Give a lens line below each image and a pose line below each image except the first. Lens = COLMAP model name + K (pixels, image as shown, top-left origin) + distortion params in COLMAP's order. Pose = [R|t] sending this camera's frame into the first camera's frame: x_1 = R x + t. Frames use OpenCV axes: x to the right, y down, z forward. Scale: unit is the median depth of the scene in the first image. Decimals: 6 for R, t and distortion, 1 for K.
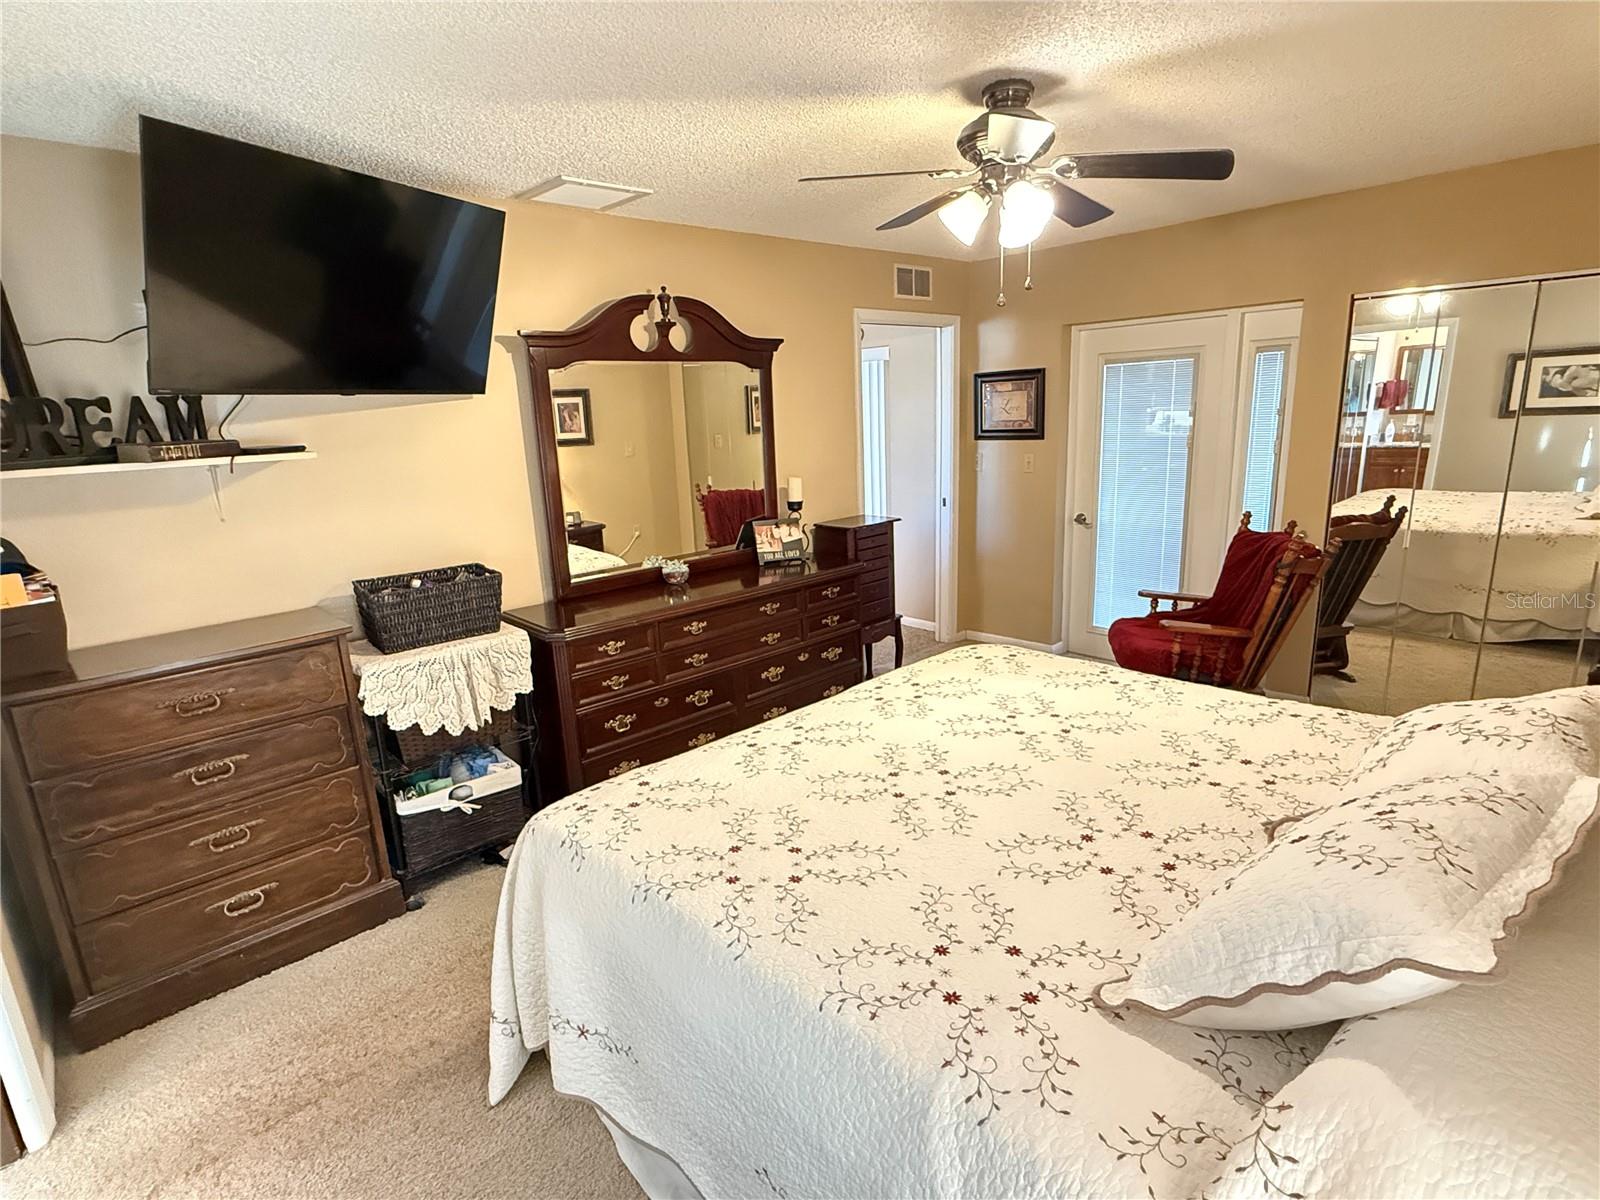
lens RADIAL K [[806.9, 0, 797.6], [0, 806.9, 599.9], [0, 0, 1]] dist [-0.000254, 0.000180]
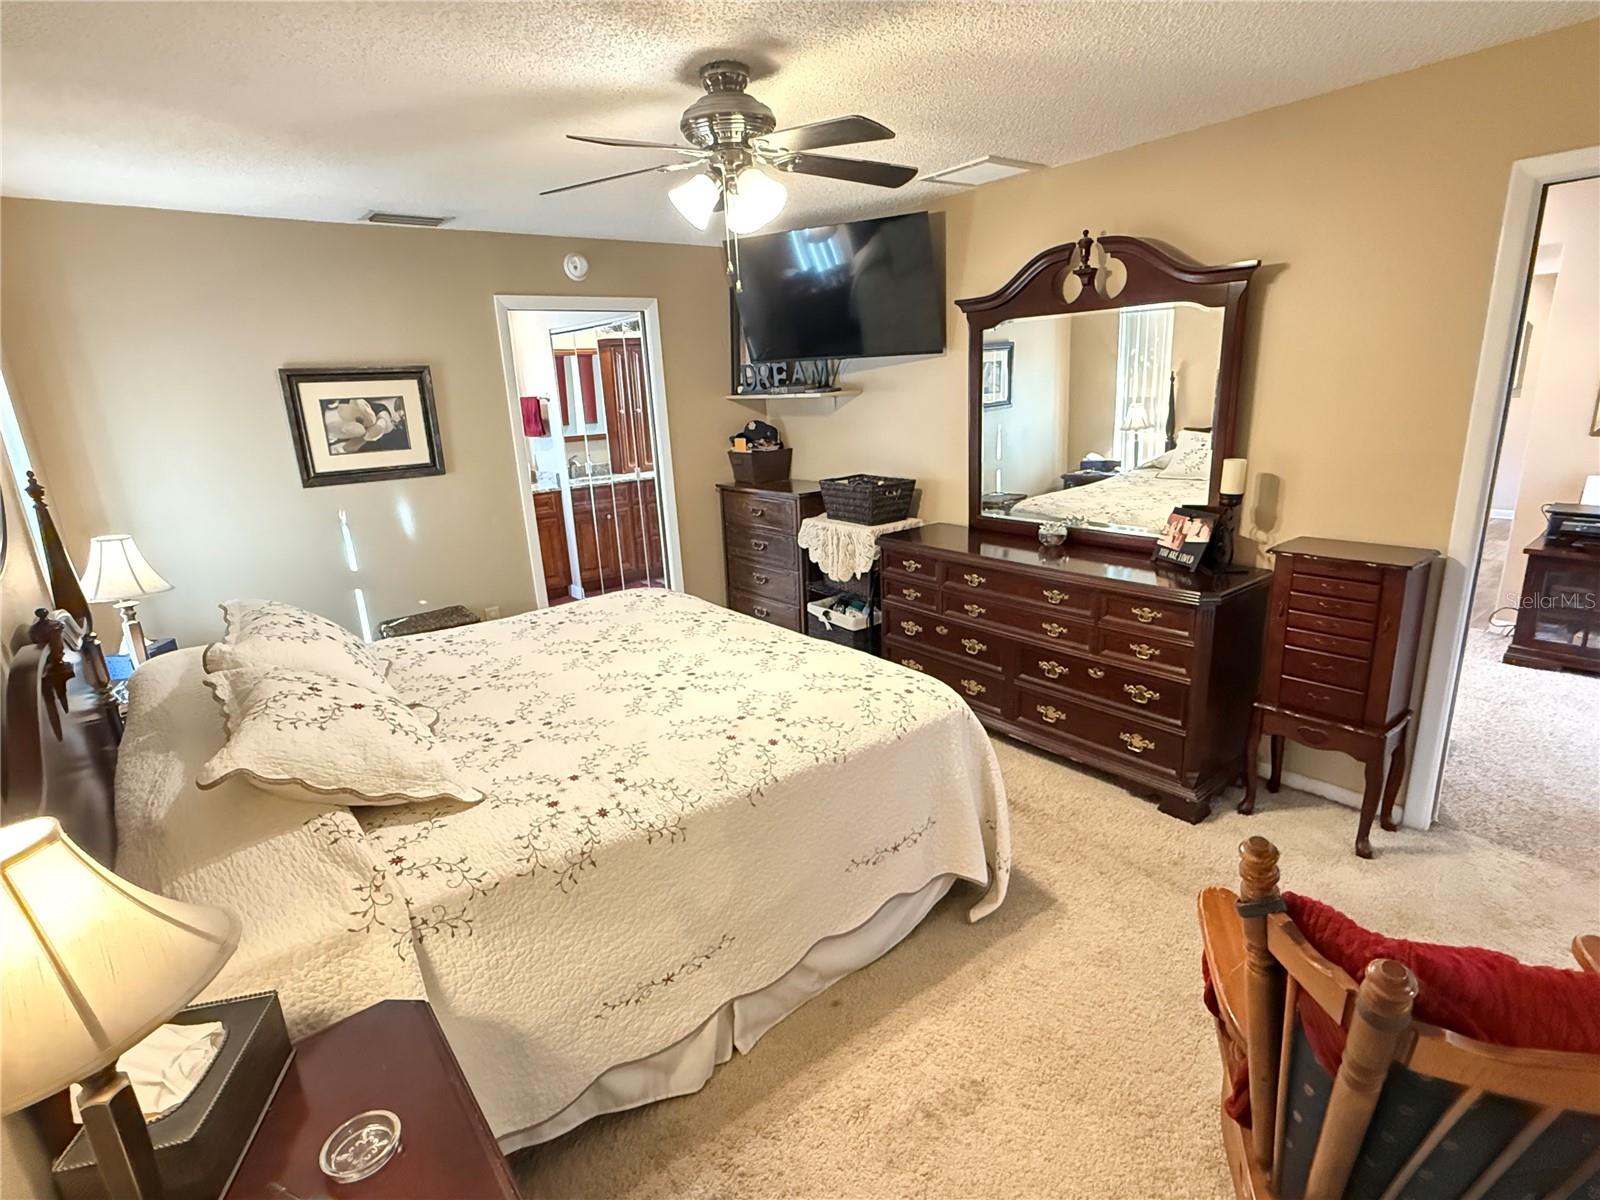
lens RADIAL K [[799.9, 0, 799.7], [0, 799.9, 596.9], [0, 0, 1]] dist [0.000760, -0.000341]
pose [[-0.067450, 0.303136, -0.950557, 0.942786], [-0.187781, 0.931844, 0.310493, -0.239843], [0.979892, 0.199439, -0.005930, 0.840164]]
